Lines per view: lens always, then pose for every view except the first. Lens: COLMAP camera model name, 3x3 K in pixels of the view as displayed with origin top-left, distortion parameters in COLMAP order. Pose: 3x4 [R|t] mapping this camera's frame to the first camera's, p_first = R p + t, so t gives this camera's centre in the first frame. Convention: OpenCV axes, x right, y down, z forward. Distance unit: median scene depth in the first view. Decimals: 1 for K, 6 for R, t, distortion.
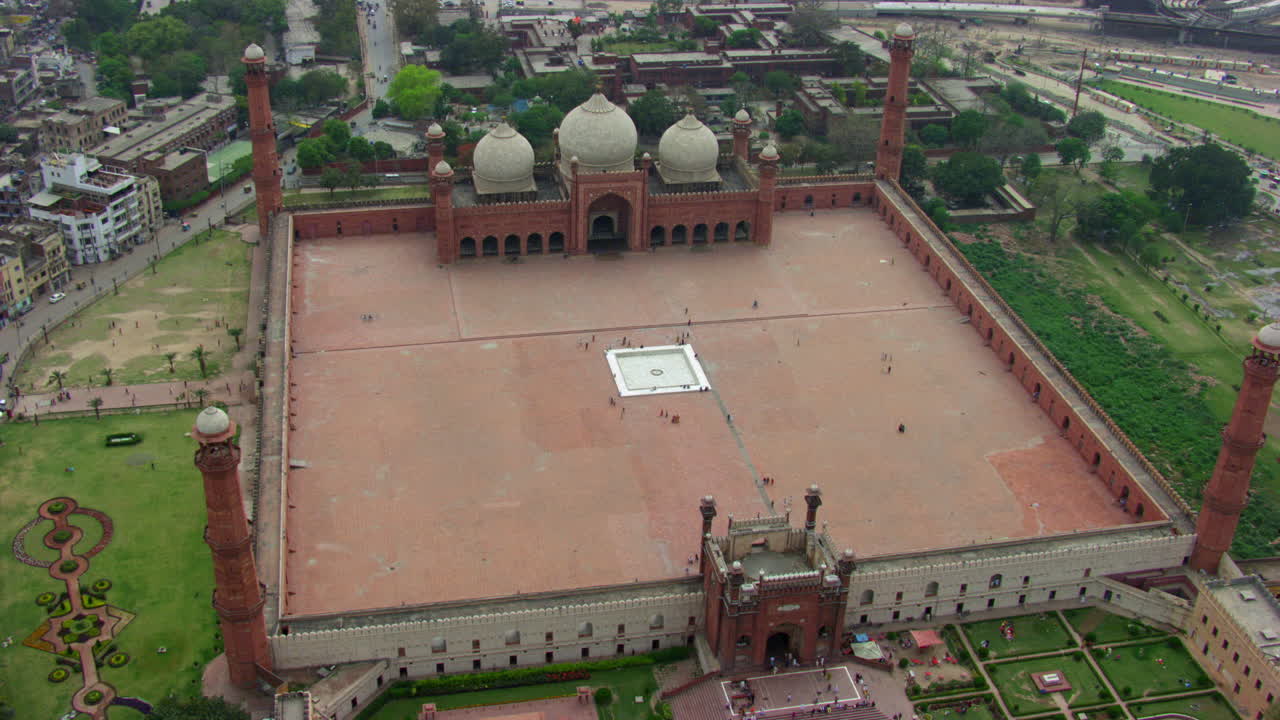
lens RADIAL K [[1425.2, 0, 646.8], [0, 1425.2, 354.1], [0, 0, 1]] dist [-0.135152, 0.000000]
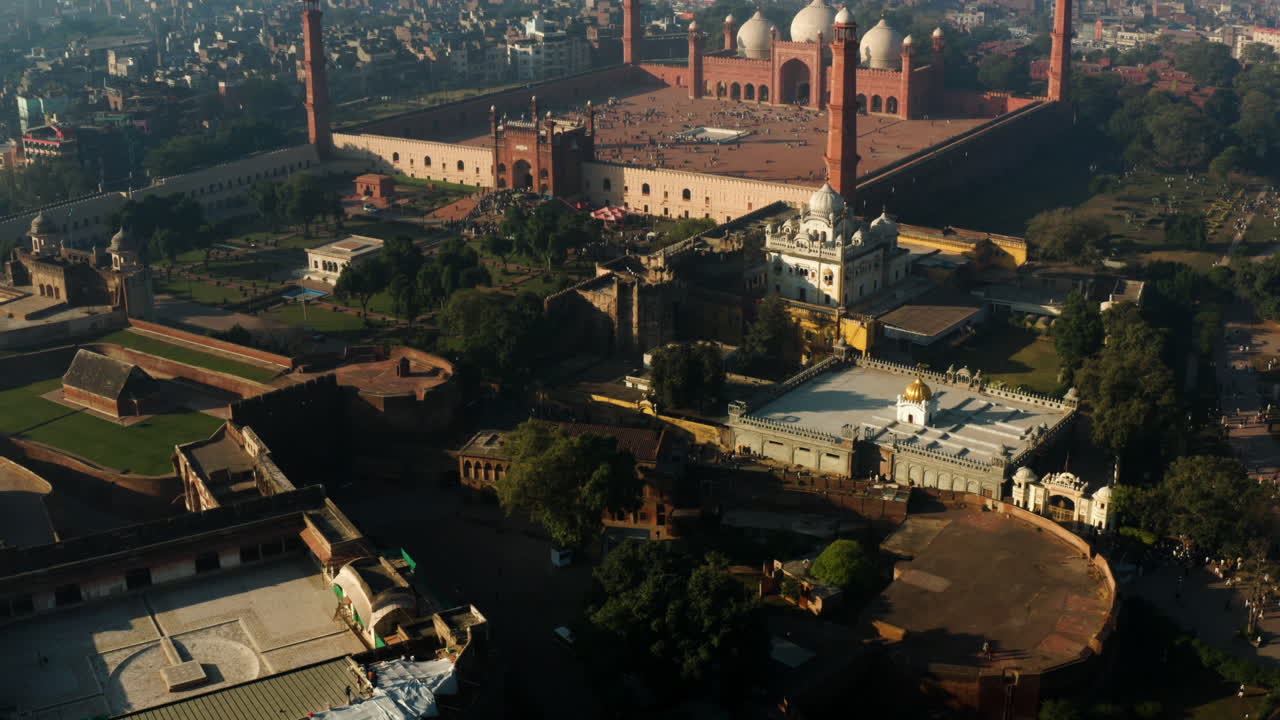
lens RADIAL K [[1439.8, 0, 631.3], [0, 1439.8, 359.5], [0, 0, 1]] dist [-0.131013, 0.000000]
pose [[0.703478, 0.201396, -0.681585, 0.850133], [-0.328884, 0.942399, -0.060987, 0.293352], [0.630042, 0.267065, 0.729193, -0.026854]]
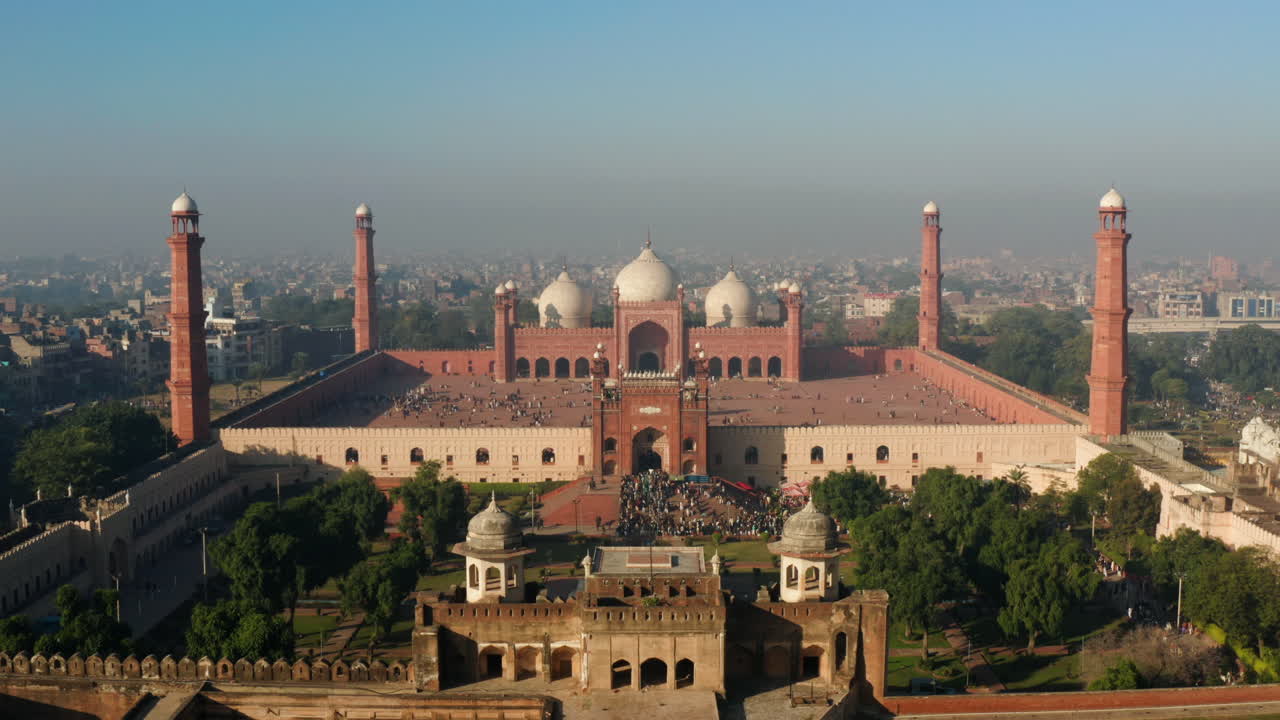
lens RADIAL K [[1439.8, 0, 645.8], [0, 1439.8, 355.2], [0, 0, 1]] dist [-0.131013, 0.000000]
pose [[0.977302, -0.012978, -0.211451, 0.208992], [-0.077477, 0.907082, -0.413764, 0.377540], [0.197174, 0.420755, 0.885487, 0.004696]]
